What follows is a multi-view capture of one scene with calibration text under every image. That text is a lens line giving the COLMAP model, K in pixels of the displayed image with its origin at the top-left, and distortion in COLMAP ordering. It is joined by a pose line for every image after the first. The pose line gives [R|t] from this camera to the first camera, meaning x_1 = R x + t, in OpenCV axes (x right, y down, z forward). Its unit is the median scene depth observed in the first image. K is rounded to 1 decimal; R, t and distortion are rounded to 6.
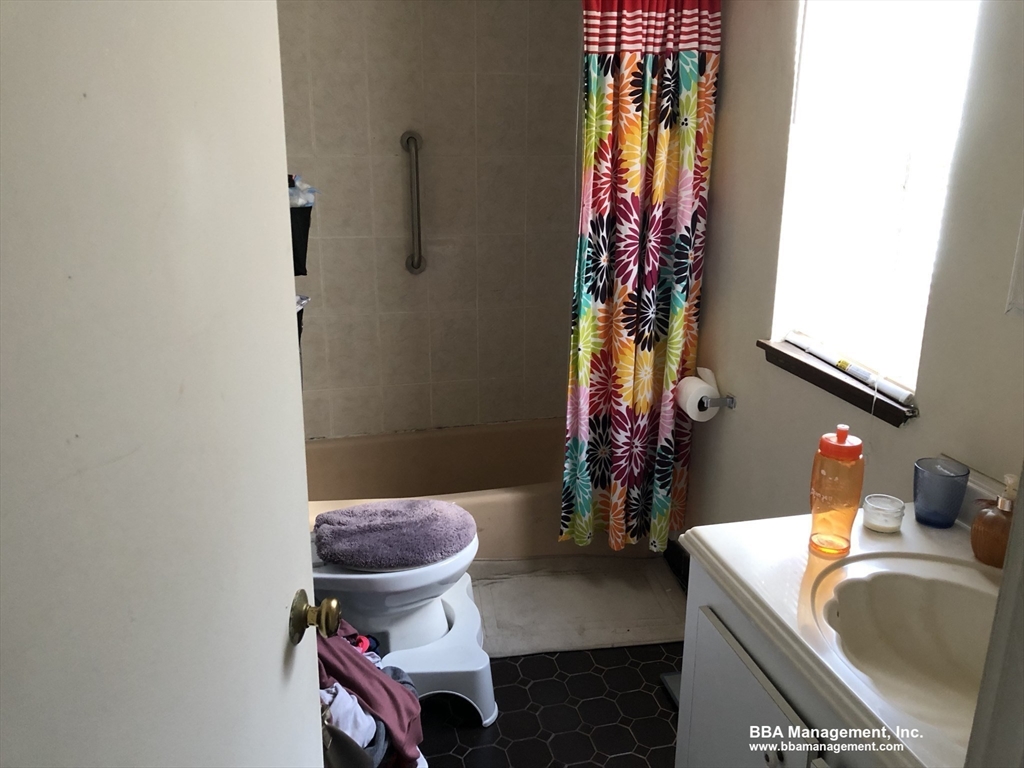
lens RADIAL K [[831.1, 0, 512.0], [0, 831.1, 384.0], [0, 0, 1]] dist [0.005679, 0.009701]
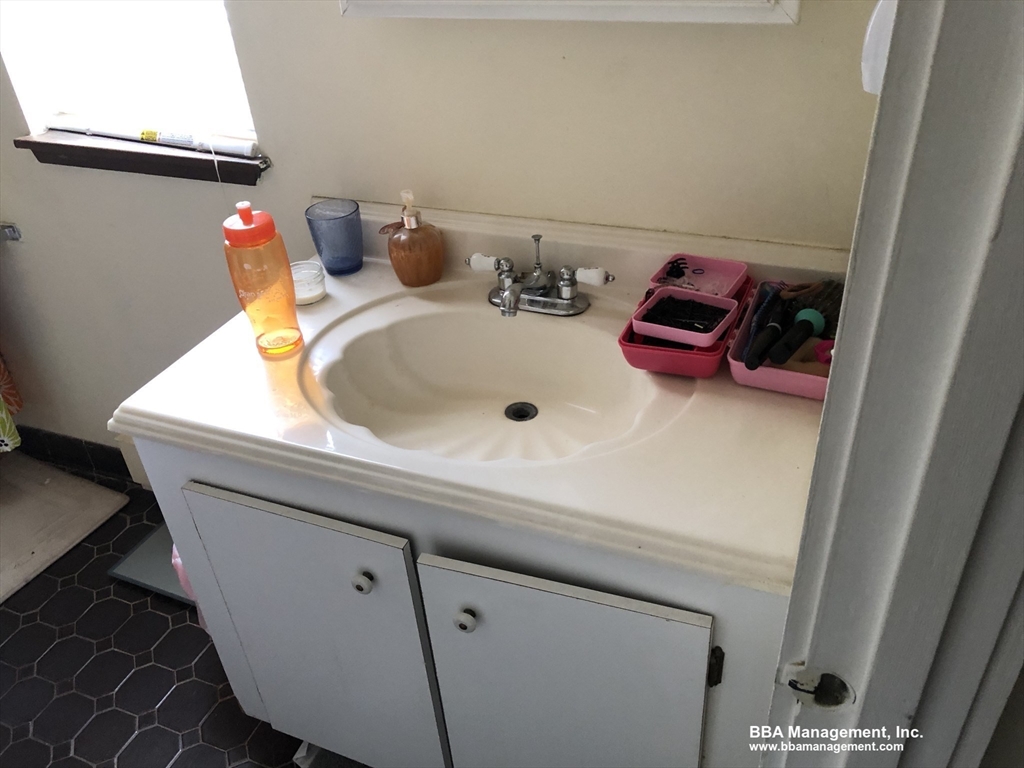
lens RADIAL K [[831.1, 0, 512.0], [0, 831.1, 384.0], [0, 0, 1]] dist [0.005679, 0.009701]
pose [[0.579384, -0.491691, 0.650042, -0.056475], [0.297696, 0.870103, 0.392807, -0.033498], [-0.758743, -0.034071, 0.650498, 0.248975]]
